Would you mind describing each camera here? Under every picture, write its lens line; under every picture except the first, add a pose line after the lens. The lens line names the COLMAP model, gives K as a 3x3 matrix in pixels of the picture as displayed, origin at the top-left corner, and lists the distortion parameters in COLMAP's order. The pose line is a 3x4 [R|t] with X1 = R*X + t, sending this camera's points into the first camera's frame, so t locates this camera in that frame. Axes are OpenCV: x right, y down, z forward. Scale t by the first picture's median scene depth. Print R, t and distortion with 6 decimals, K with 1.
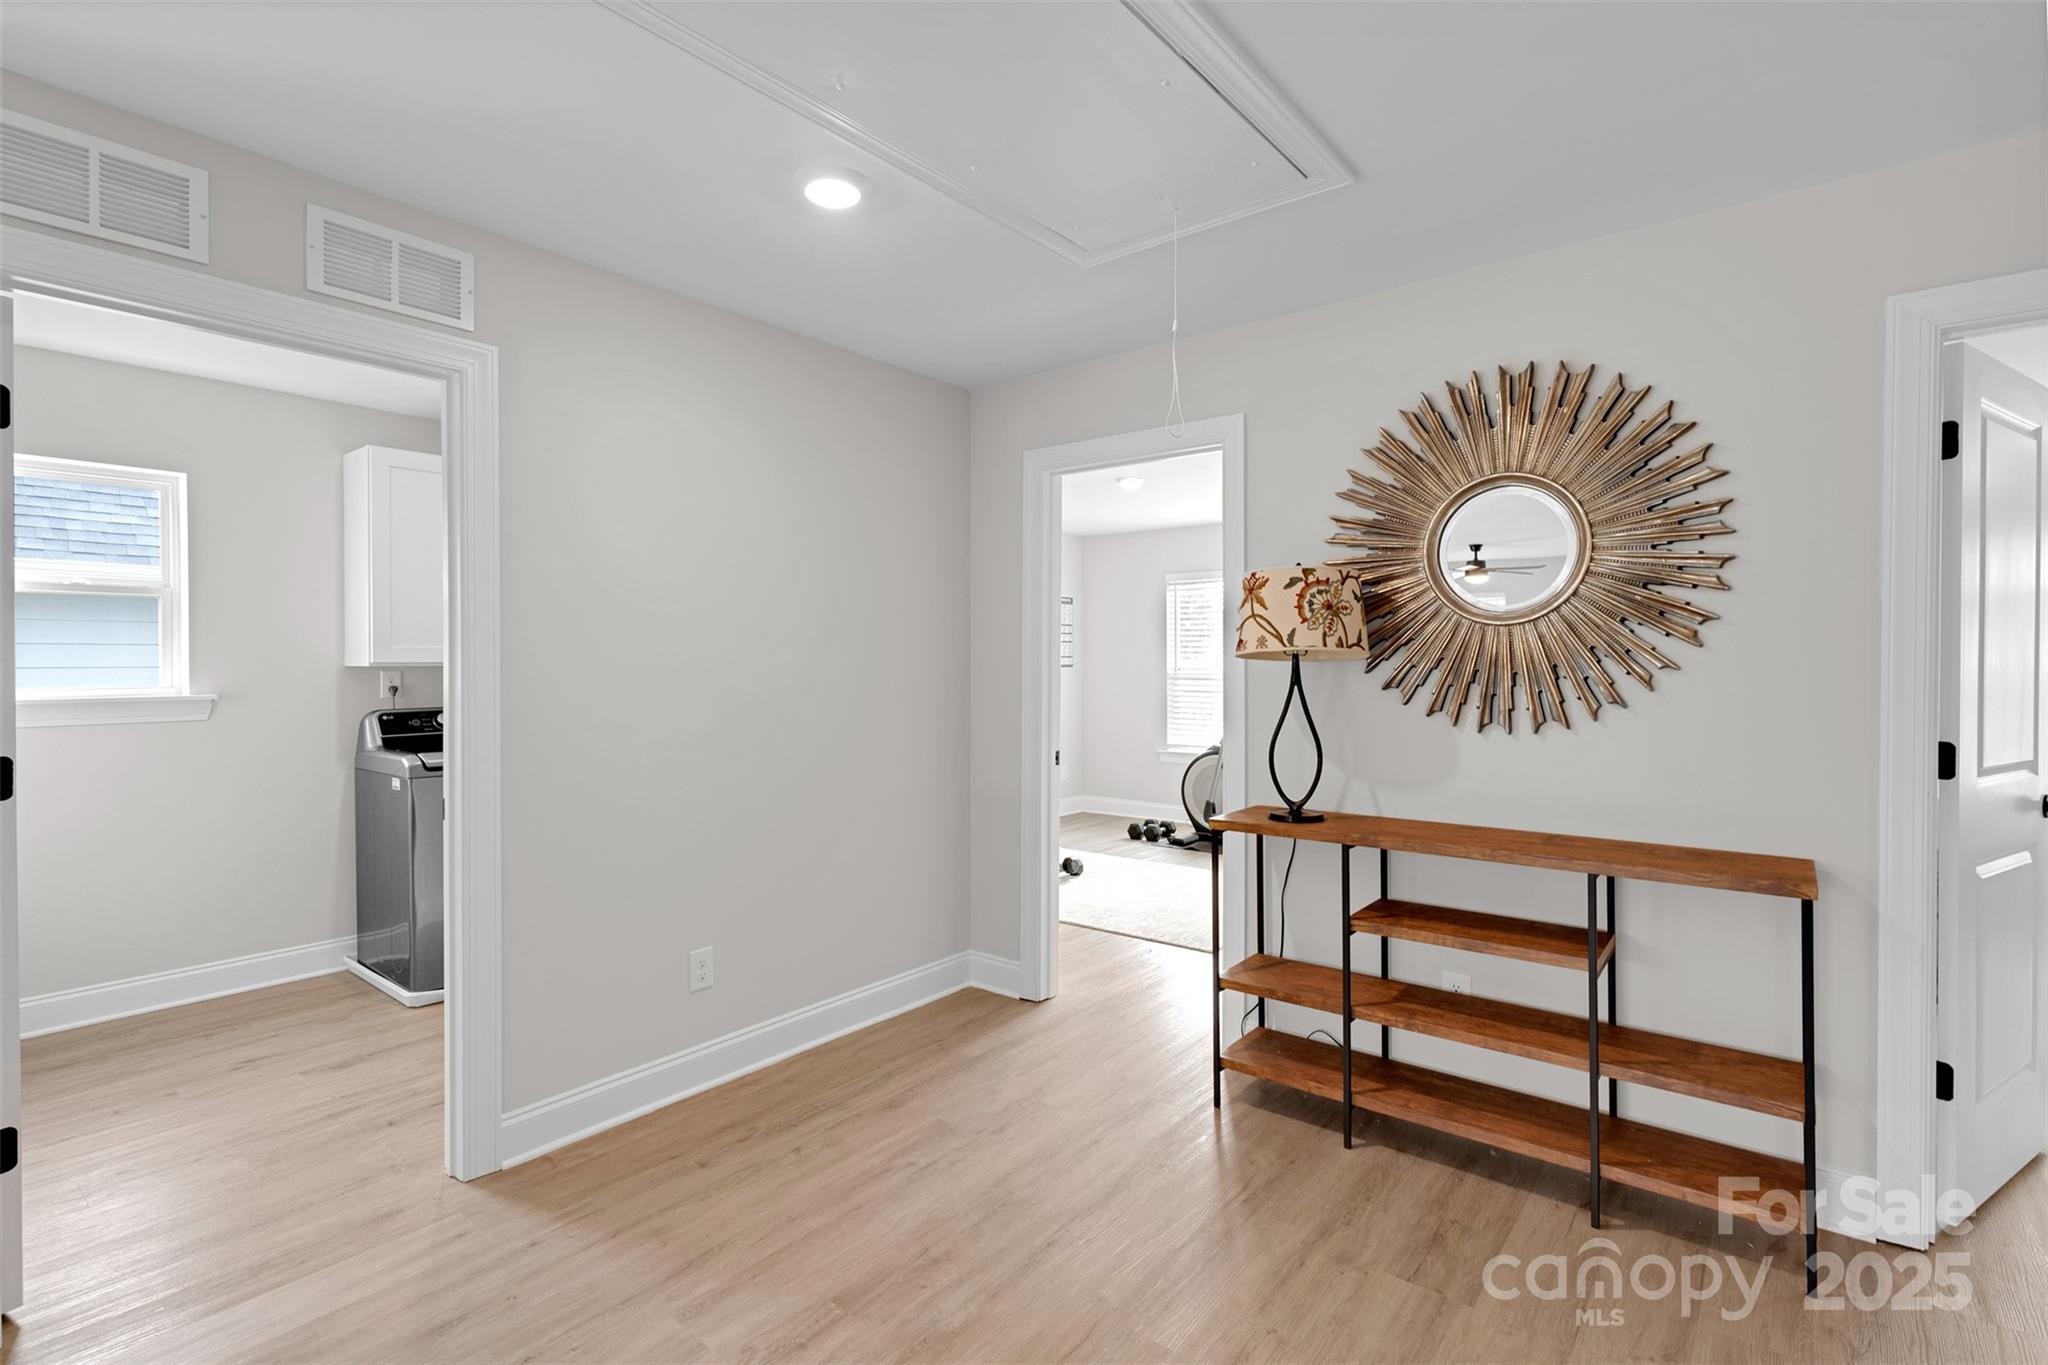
lens RADIAL K [[968.6, 0, 1020.7], [0, 968.6, 665.9], [0, 0, 1]] dist [0.004353, -0.000700]
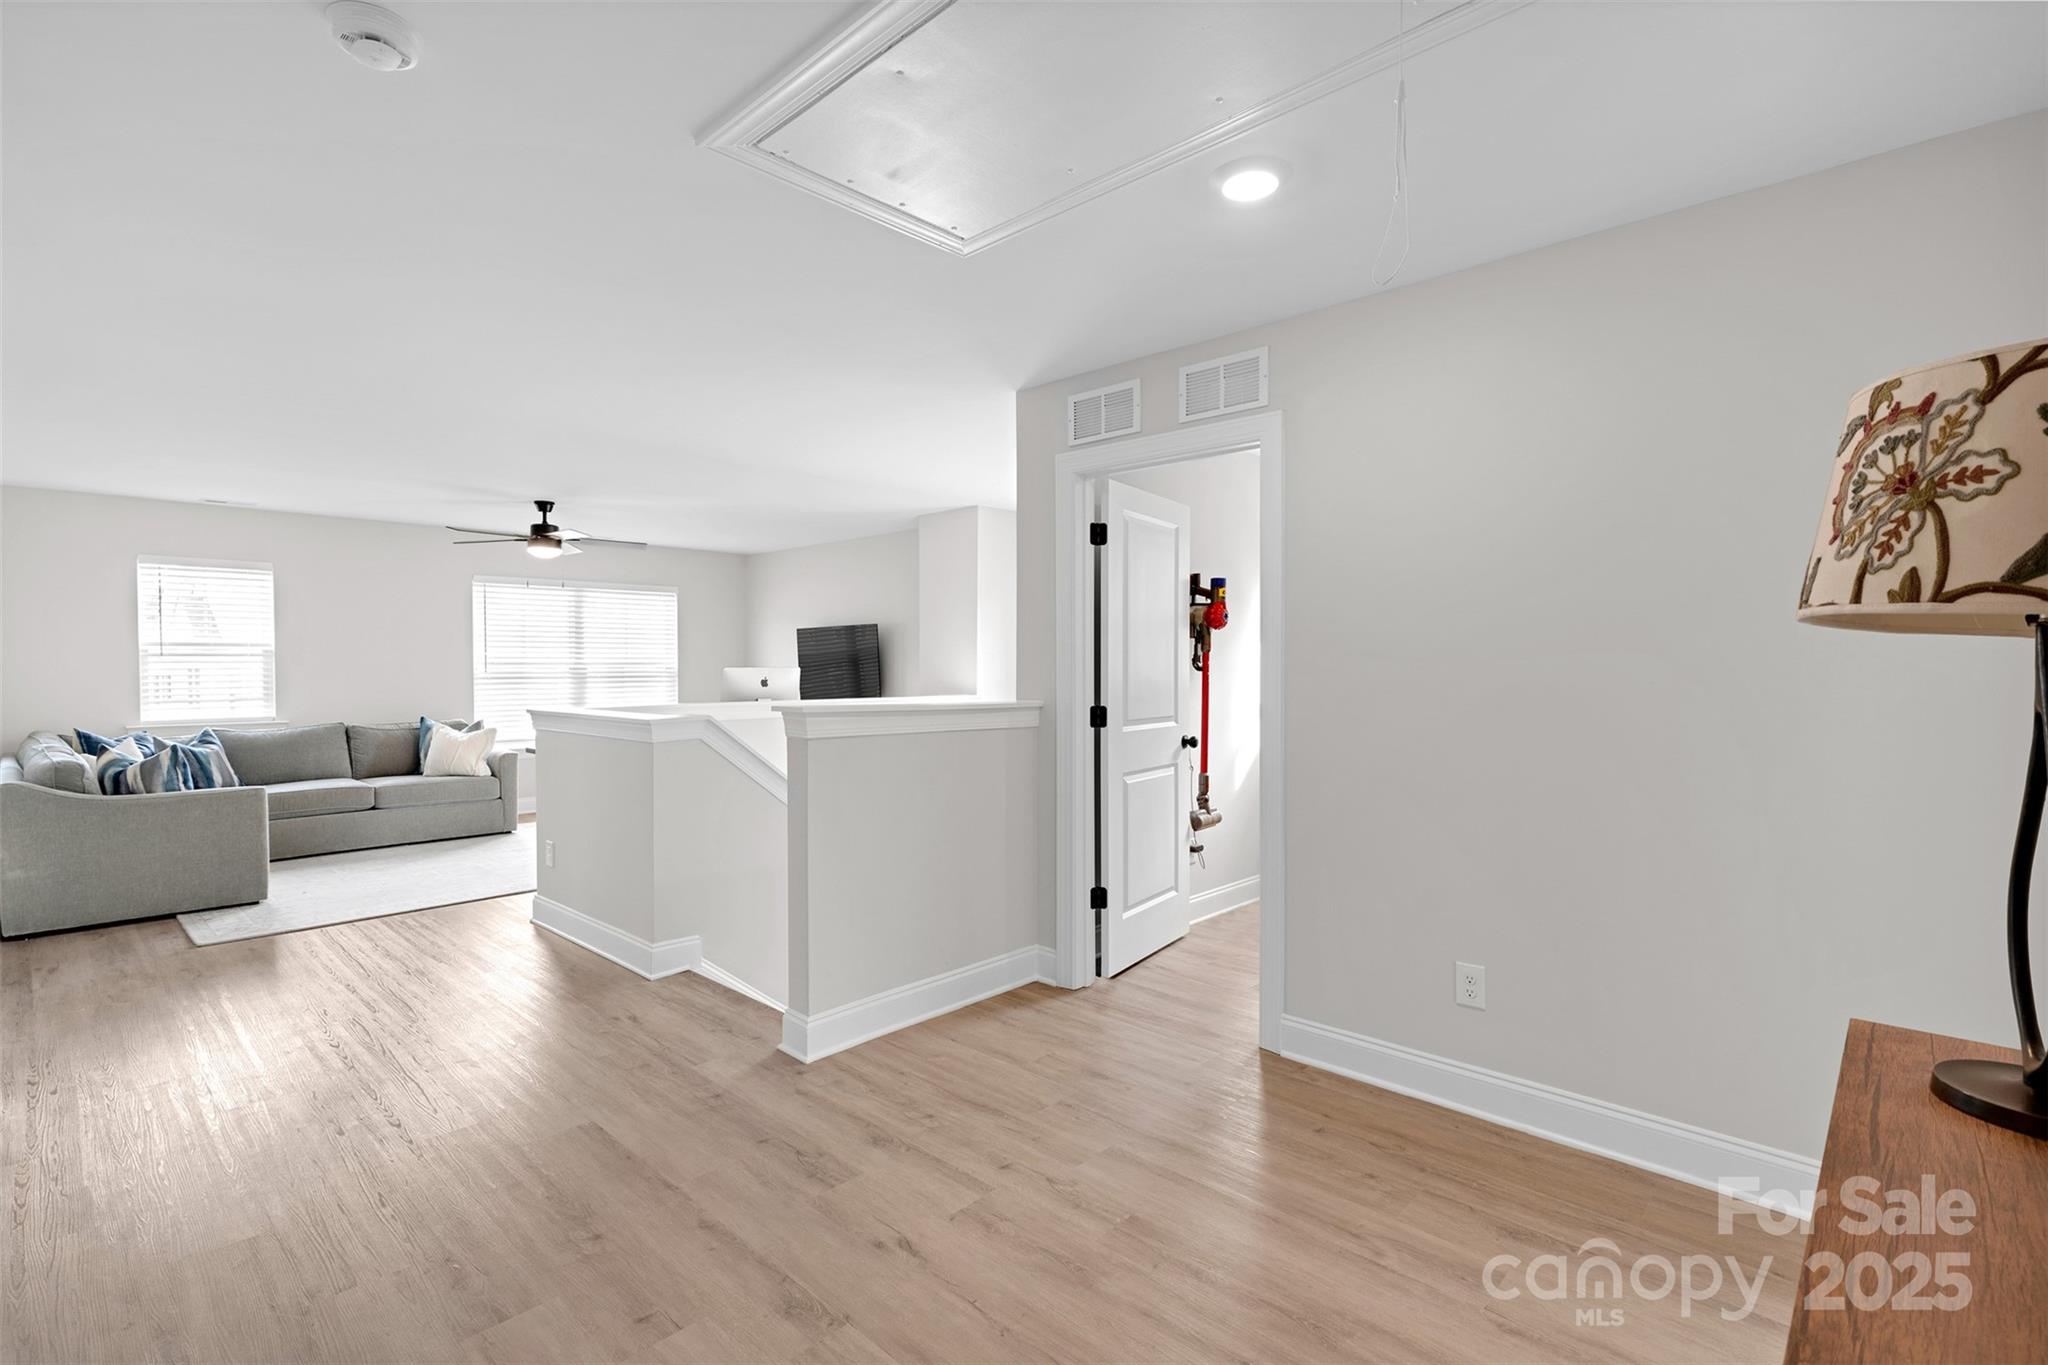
lens RADIAL K [[947.8, 0, 1022.8], [0, 947.8, 680.3], [0, 0, 1]] dist [0.003784, 0.000217]
pose [[-0.087391, 0.018628, -0.996000, 0.785077], [-0.001230, 0.999822, 0.018807, 0.002805], [0.996173, 0.002868, -0.087352, 0.828087]]
